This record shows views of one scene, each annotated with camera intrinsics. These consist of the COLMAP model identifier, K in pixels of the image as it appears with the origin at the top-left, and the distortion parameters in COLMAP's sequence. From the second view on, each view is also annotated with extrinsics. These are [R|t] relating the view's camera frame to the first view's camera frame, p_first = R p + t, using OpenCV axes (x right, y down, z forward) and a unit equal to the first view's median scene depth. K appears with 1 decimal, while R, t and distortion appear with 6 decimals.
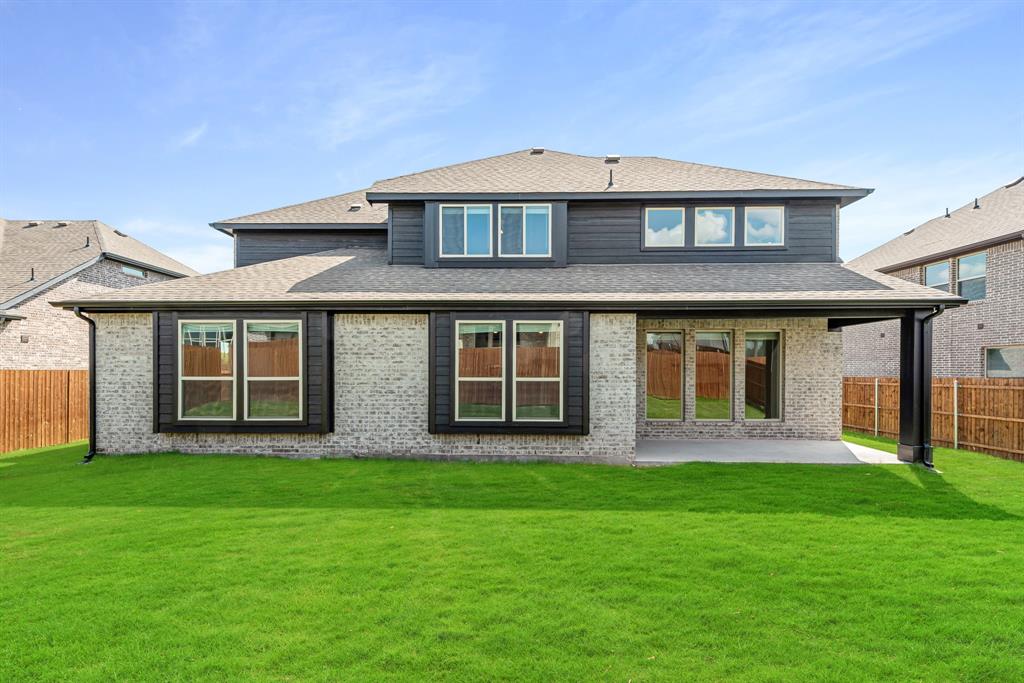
lens RADIAL K [[463.8, 0, 532.5], [0, 463.8, 373.5], [0, 0, 1]] dist [0.001126, 0.000179]
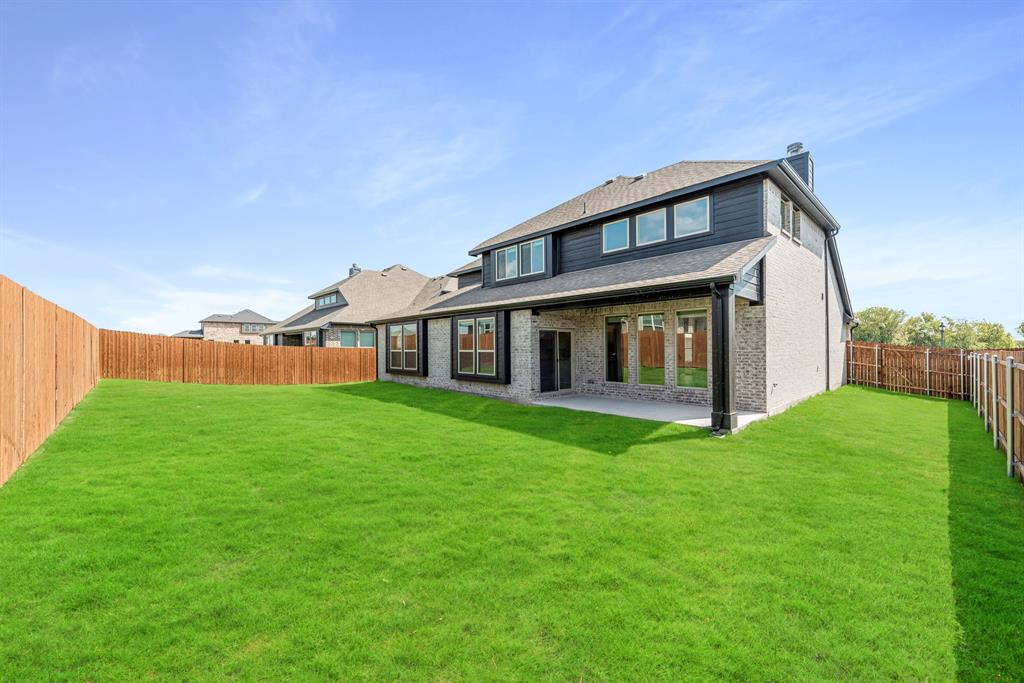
lens RADIAL K [[394.5, 0, 507.7], [0, 394.5, 341.8], [0, 0, 1]] dist [0.017070, -0.000047]
pose [[0.703195, -0.014768, -0.710844, 0.877593], [0.002787, 0.999834, -0.018015, 0.003515], [0.710992, 0.010687, 0.703119, -0.002552]]
